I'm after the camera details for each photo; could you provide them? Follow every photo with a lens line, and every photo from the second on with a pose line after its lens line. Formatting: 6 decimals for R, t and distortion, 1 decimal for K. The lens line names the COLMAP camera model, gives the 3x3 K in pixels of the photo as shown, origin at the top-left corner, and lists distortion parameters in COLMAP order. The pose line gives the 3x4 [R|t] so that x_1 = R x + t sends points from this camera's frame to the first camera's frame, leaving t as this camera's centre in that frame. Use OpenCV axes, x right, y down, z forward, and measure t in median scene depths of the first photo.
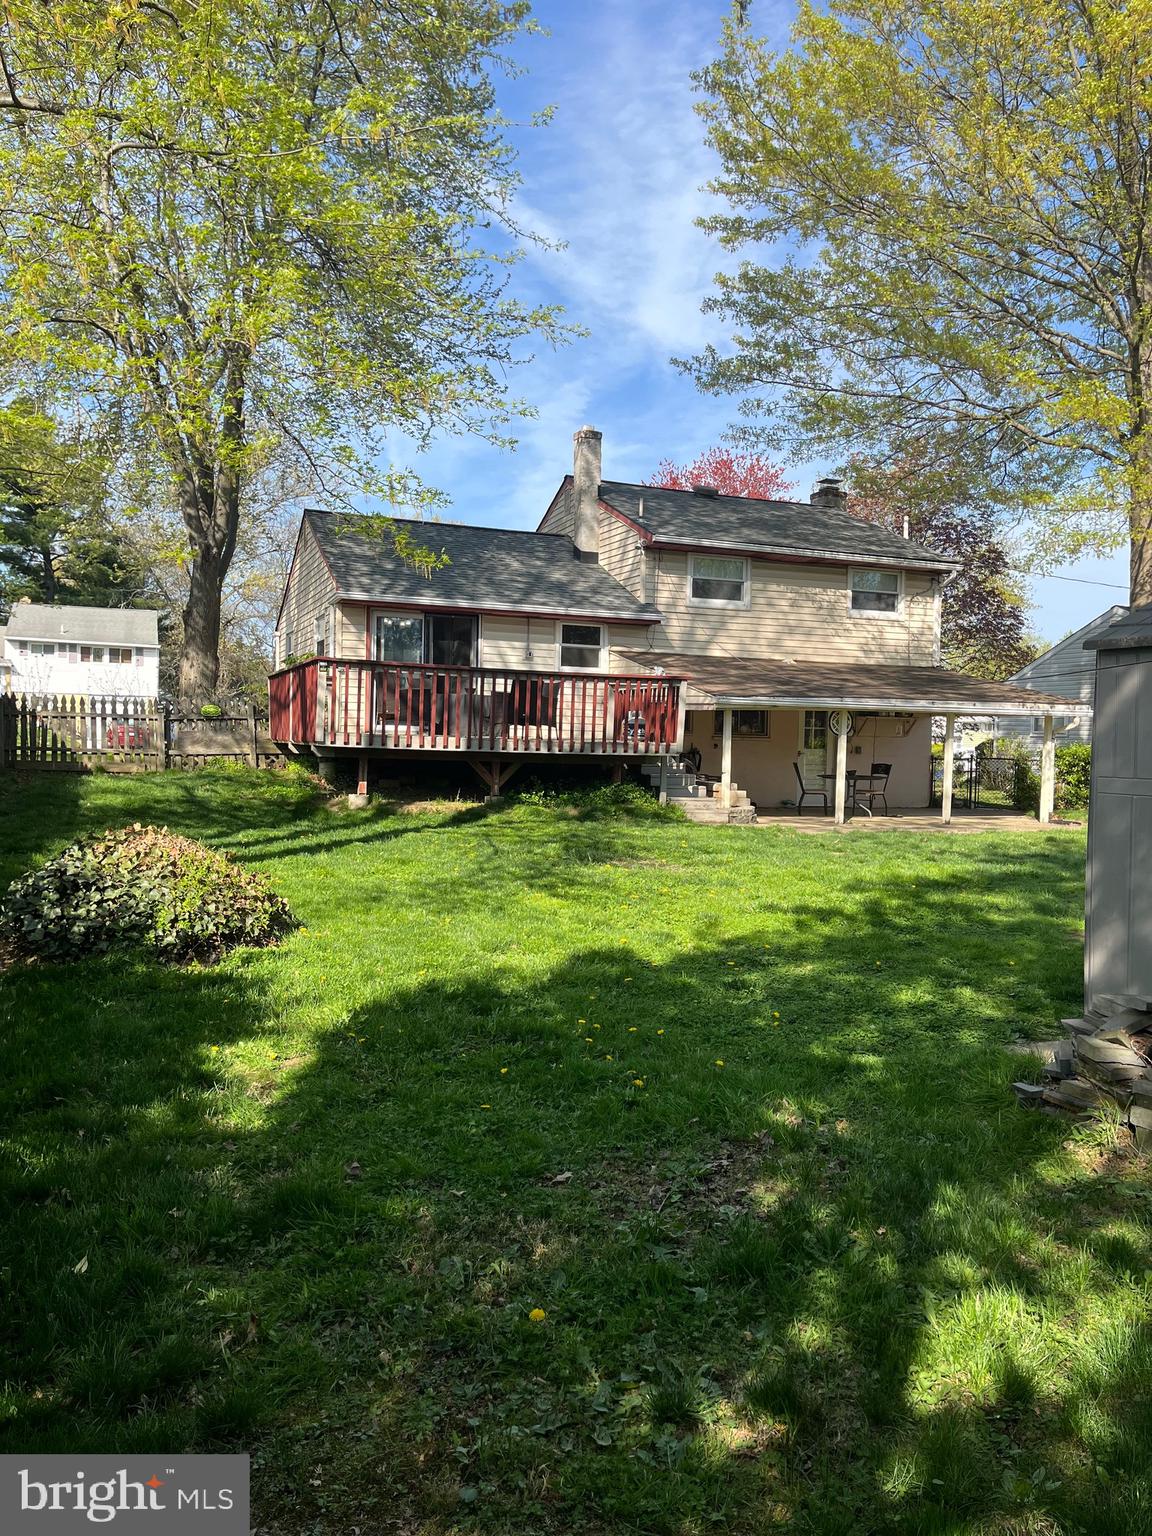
lens RADIAL K [[1167.6, 0, 577.2], [0, 1167.6, 775.1], [0, 0, 1]] dist [0.063634, -0.085689]
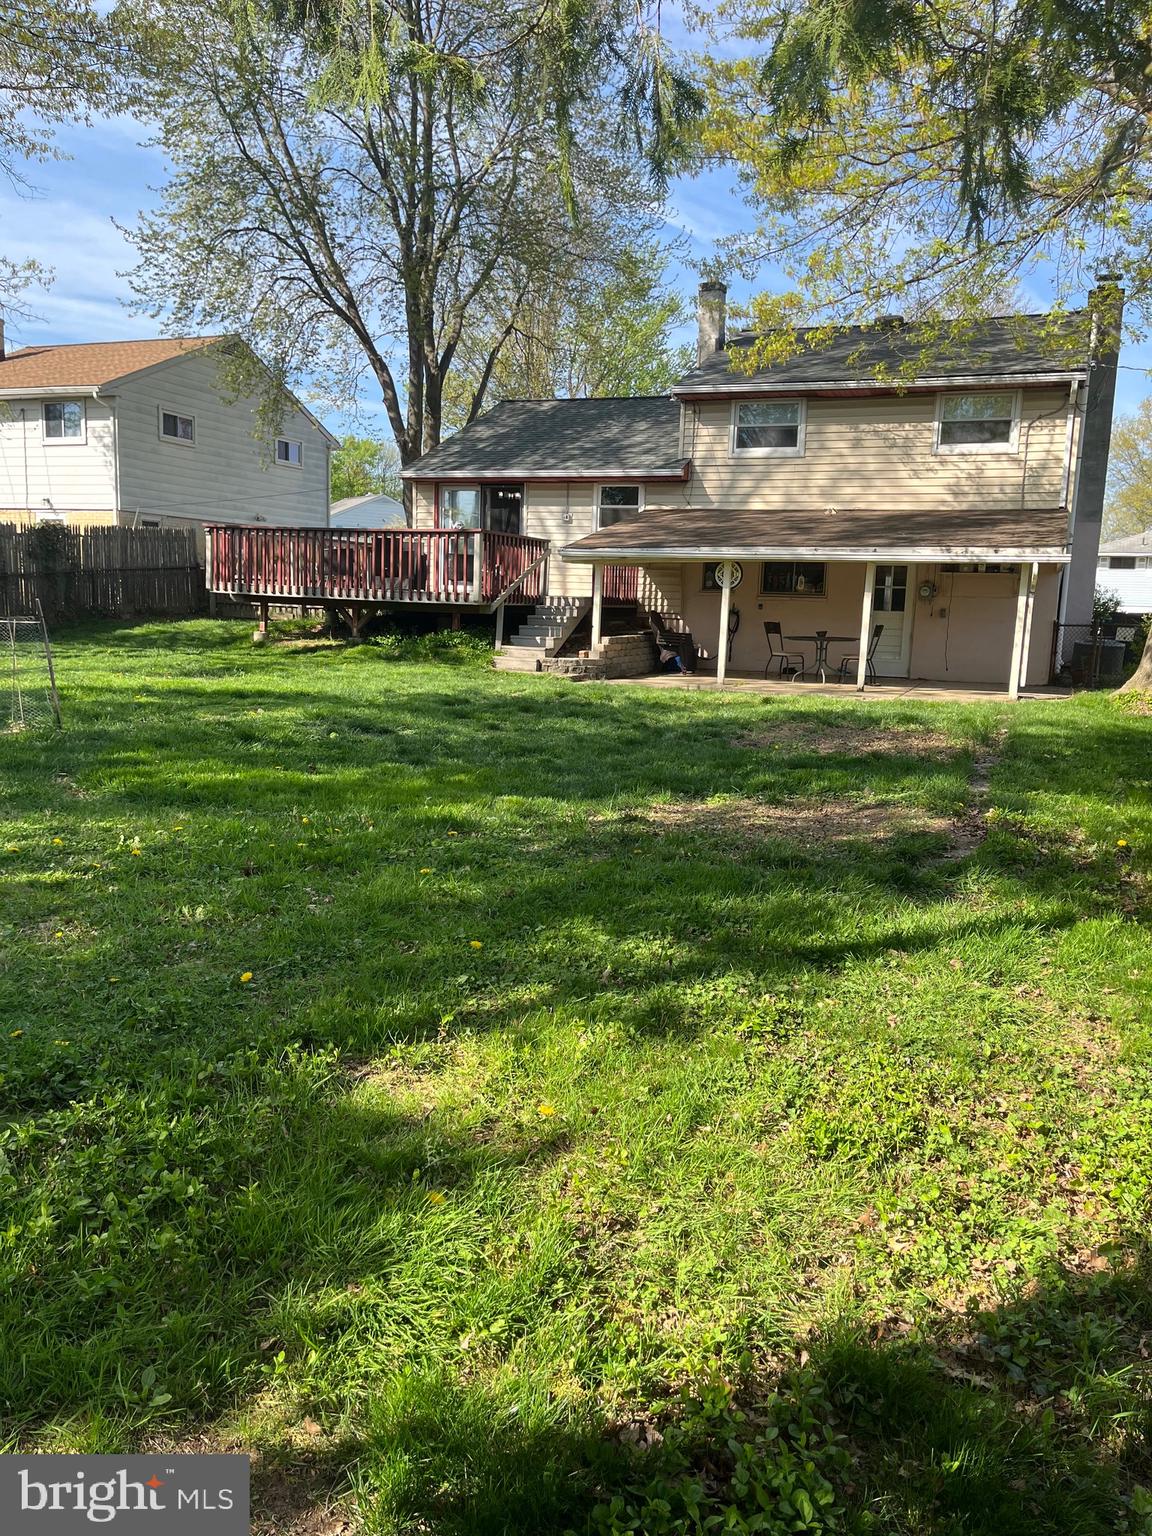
lens RADIAL K [[1167.6, 0, 576.5], [0, 1167.6, 761.6], [0, 0, 1]] dist [0.063634, -0.085689]
pose [[0.742006, 0.089060, -0.664451, 0.645494], [-0.037173, 0.995078, 0.091863, 0.018471], [0.669362, -0.043463, 0.741664, 0.191774]]
